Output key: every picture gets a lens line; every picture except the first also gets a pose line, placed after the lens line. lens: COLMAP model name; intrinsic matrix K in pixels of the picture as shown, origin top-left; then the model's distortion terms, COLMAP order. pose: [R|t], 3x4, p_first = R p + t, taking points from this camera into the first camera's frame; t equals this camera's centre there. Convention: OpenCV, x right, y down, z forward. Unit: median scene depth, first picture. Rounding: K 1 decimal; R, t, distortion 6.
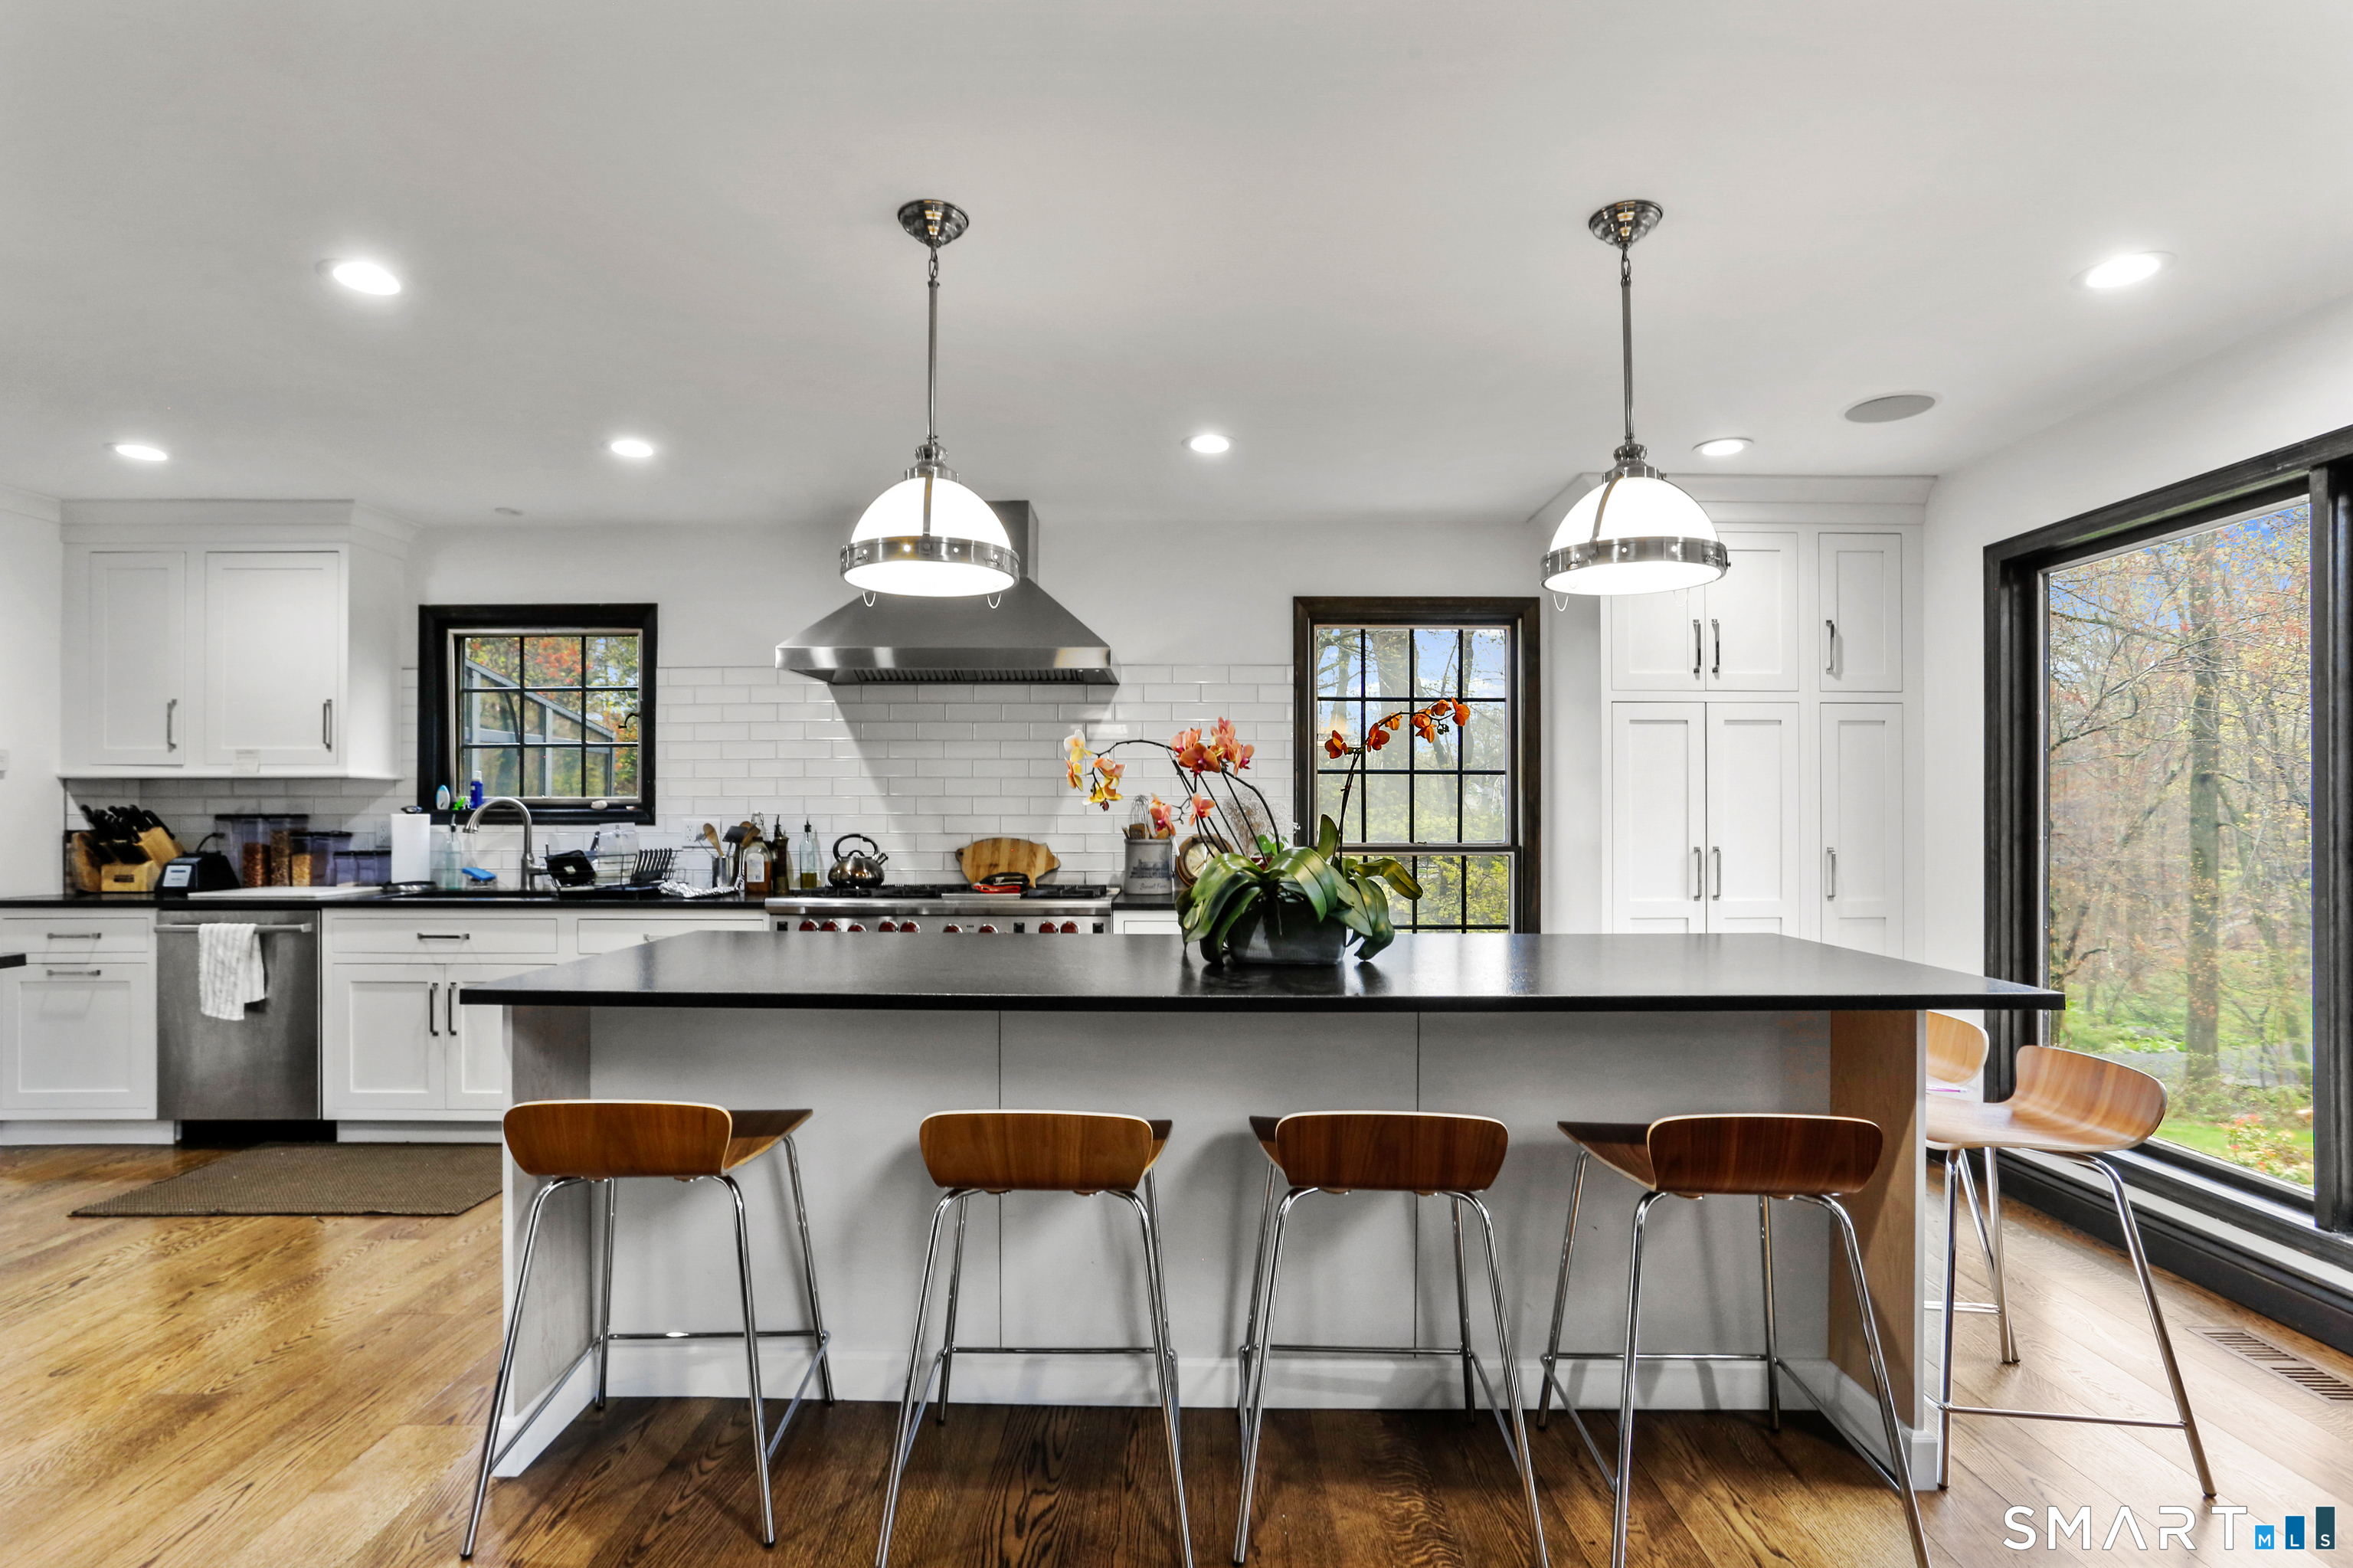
lens RADIAL K [[1142.5, 0, 1169.9], [0, 1142.5, 824.6], [0, 0, 1]] dist [-0.013894, 0.000340]
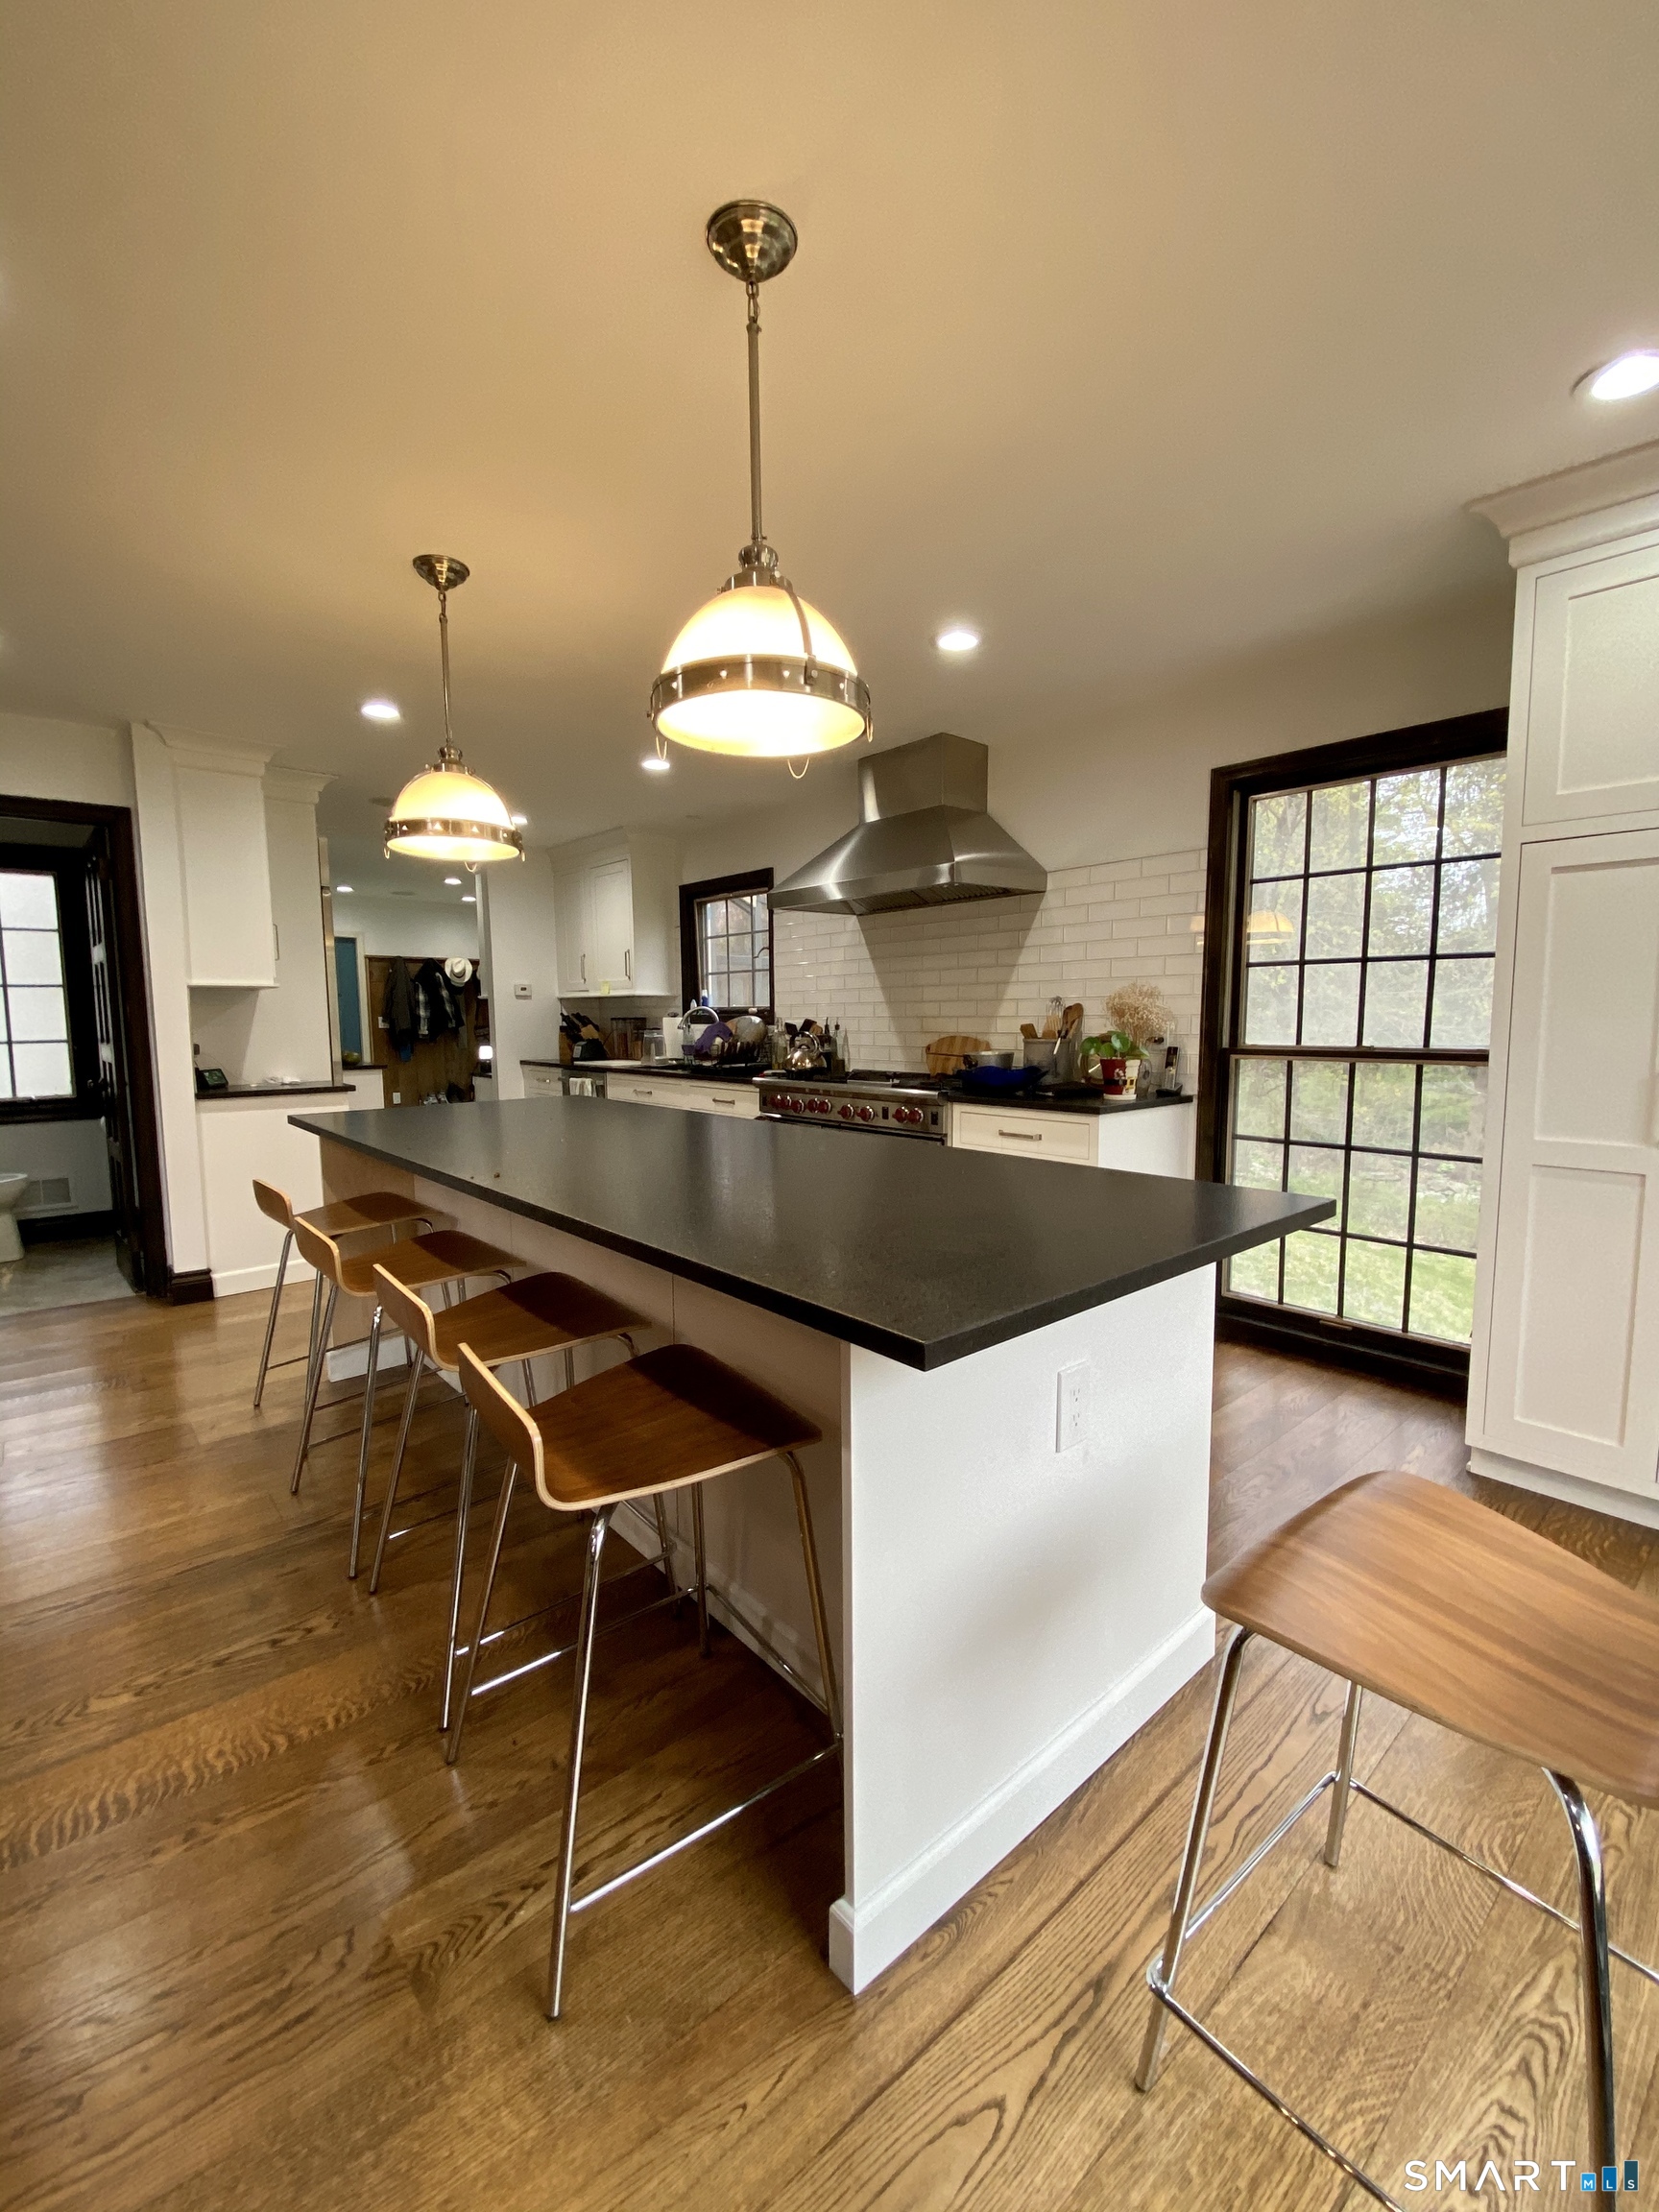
lens RADIAL K [[898.9, 0, 829.5], [0, 898.9, 1106.0], [0, 0, 1]] dist [0.041886, -0.025989]
pose [[0.679217, 0.067247, -0.730850, 0.442777], [-0.005066, 0.996199, 0.086954, 0.003771], [0.733920, -0.055358, 0.676976, 0.276631]]
